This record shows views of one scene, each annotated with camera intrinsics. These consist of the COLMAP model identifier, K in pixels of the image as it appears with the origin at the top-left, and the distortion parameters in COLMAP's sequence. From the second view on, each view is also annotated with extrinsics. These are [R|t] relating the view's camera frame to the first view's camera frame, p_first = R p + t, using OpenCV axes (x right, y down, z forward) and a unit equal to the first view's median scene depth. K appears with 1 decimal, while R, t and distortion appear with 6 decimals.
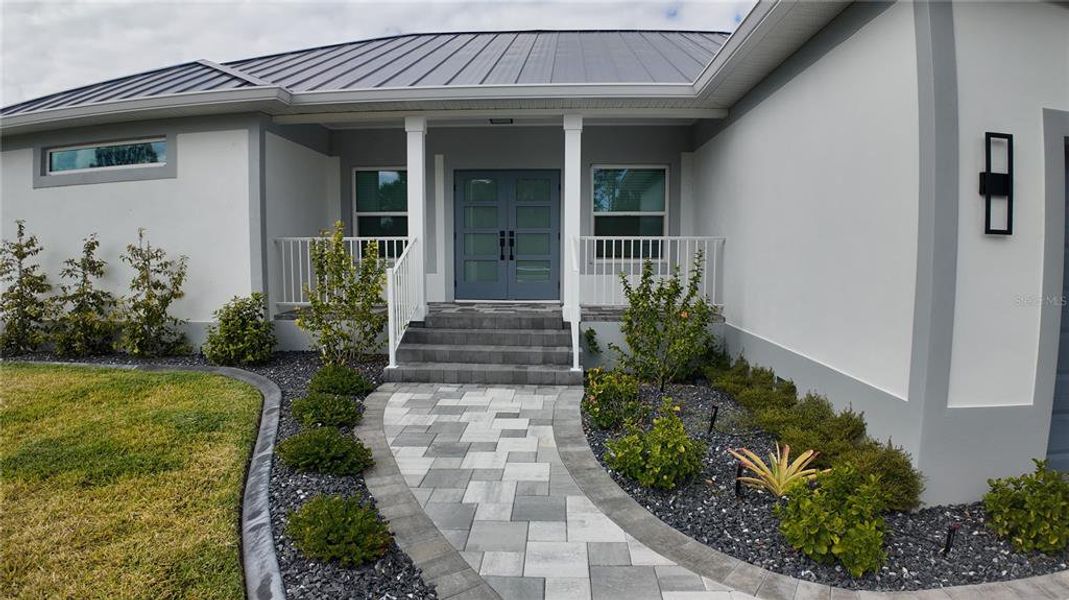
lens RADIAL K [[556.8, 0, 545.5], [0, 556.8, 298.8], [0, 0, 1]] dist [-0.042178, -0.080732]
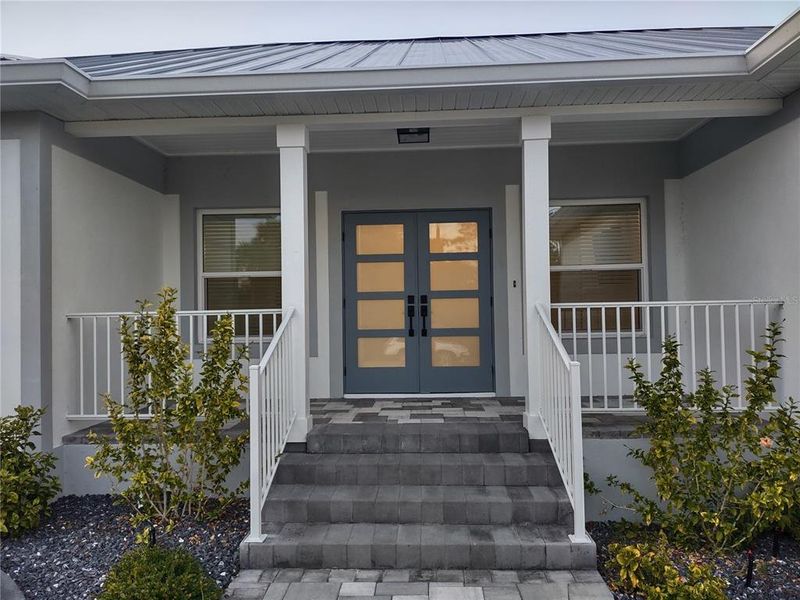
lens RADIAL K [[557.3, 0, 400.1], [0, 557.3, 303.7], [0, 0, 1]] dist [0.084015, -0.120260]
pose [[0.999820, -0.018185, -0.005479, -0.108608], [0.017567, 0.995123, -0.097060, -0.053058], [0.007218, 0.096946, 0.995263, 0.361164]]
